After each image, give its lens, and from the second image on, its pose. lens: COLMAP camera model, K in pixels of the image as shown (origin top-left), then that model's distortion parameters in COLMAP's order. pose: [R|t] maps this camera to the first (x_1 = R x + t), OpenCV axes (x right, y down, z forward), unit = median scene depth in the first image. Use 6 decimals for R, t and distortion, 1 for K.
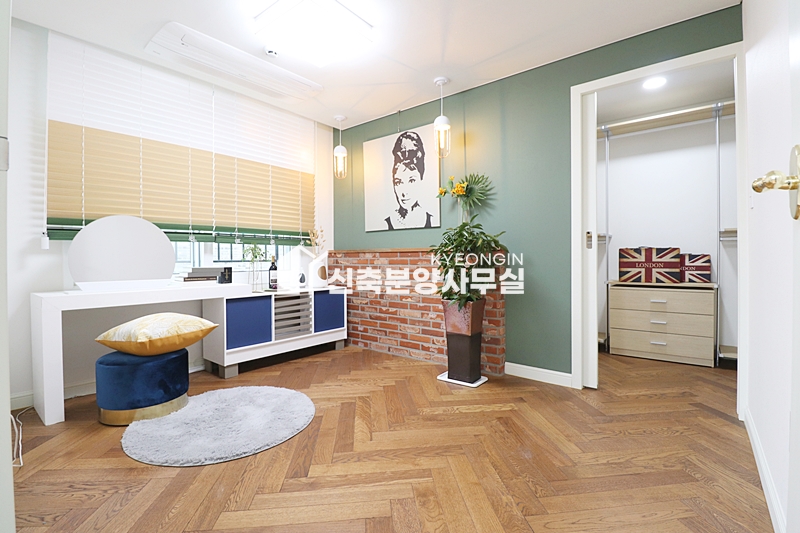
lens RADIAL K [[377.7, 0, 404.5], [0, 377.7, 261.7], [0, 0, 1]] dist [-0.003850, -0.001212]
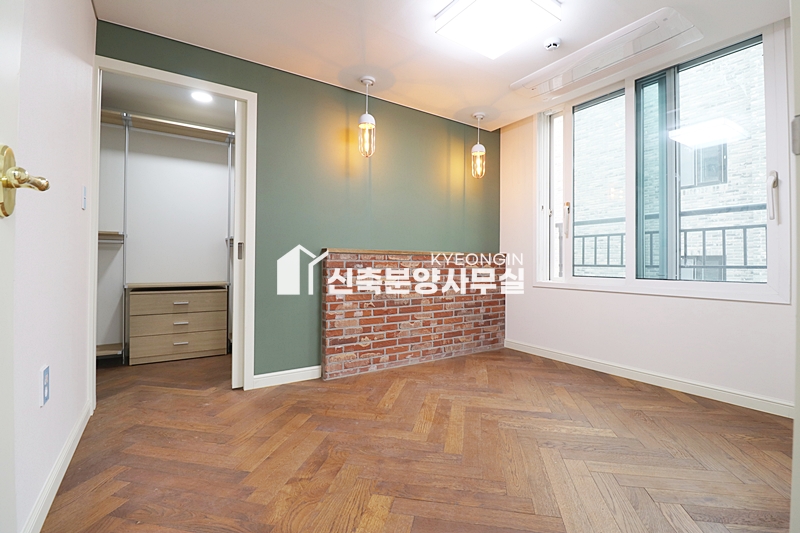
lens RADIAL K [[377.7, 0, 404.5], [0, 377.7, 261.7], [0, 0, 1]] dist [-0.003850, -0.001212]
pose [[0.313393, 0.010824, 0.949562, -0.114408], [-0.004292, 0.999941, -0.009982, 0.000547], [-0.949614, -0.000947, 0.313421, 0.087870]]
